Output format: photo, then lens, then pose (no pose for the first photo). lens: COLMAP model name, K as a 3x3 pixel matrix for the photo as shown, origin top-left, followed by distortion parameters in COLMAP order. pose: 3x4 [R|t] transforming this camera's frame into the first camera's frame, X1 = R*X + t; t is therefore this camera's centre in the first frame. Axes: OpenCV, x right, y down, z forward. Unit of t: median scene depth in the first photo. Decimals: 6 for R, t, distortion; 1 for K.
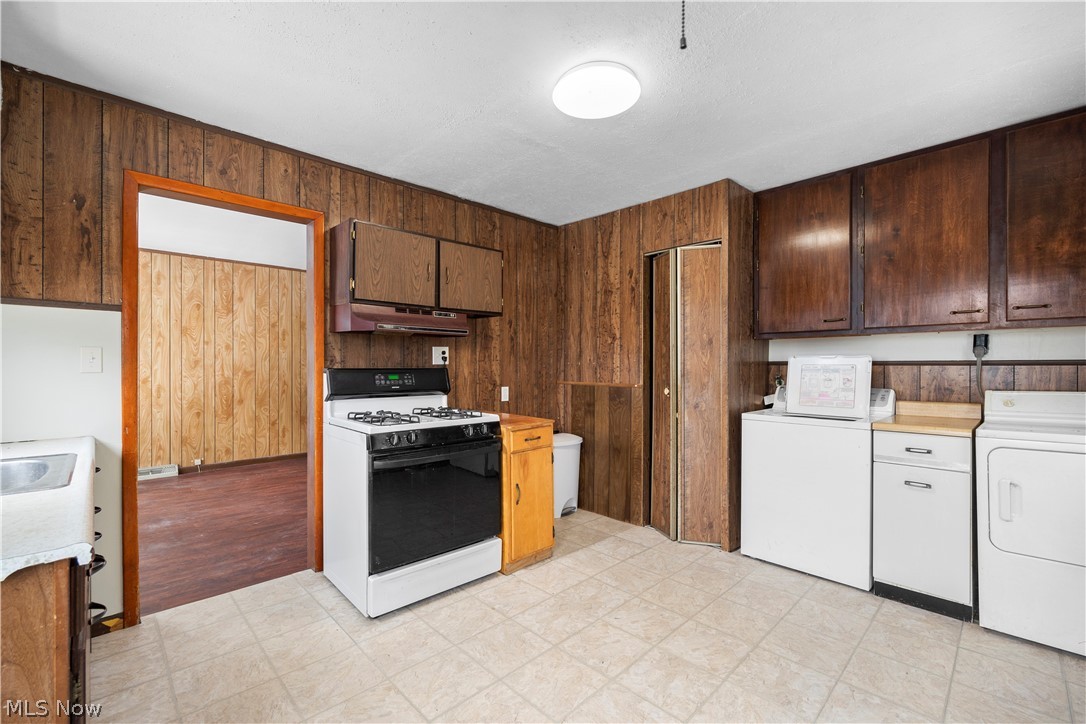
lens RADIAL K [[458.7, 0, 547.0], [0, 458.7, 367.2], [0, 0, 1]] dist [-0.009074, 0.000328]
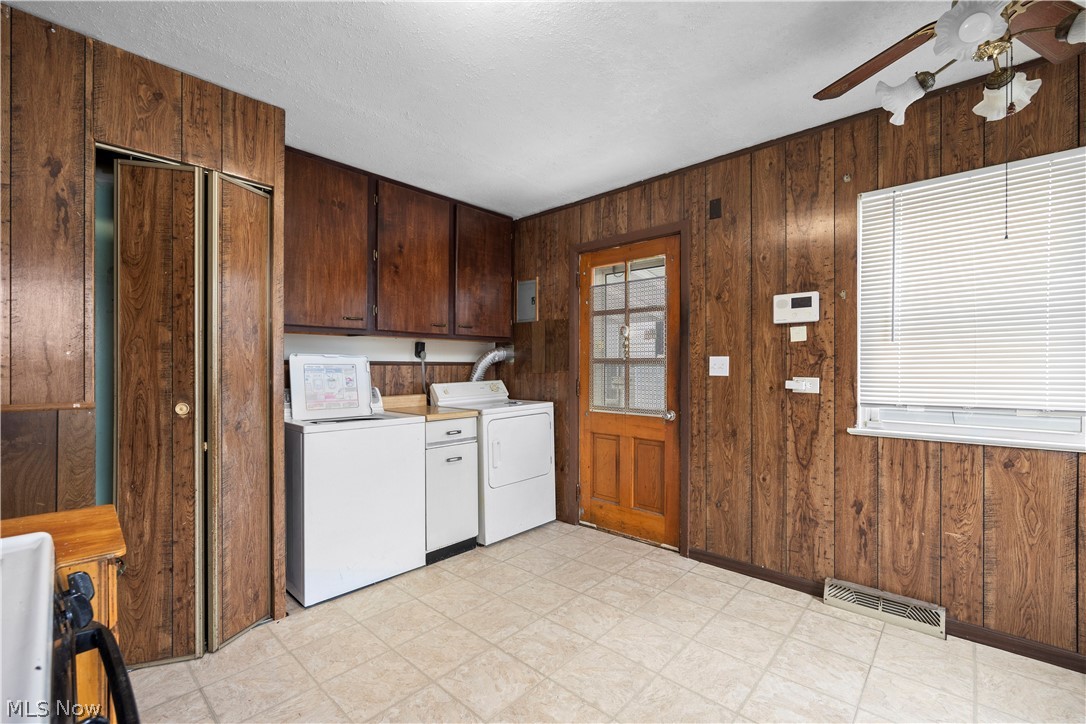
lens RADIAL K [[458.7, 0, 547.0], [0, 458.7, 367.2], [0, 0, 1]] dist [-0.009074, 0.000328]
pose [[-0.048892, -0.000765, 0.998804, -0.388258], [0.001451, 0.999999, 0.000837, 0.000867], [-0.998803, 0.001490, -0.048891, 0.663033]]
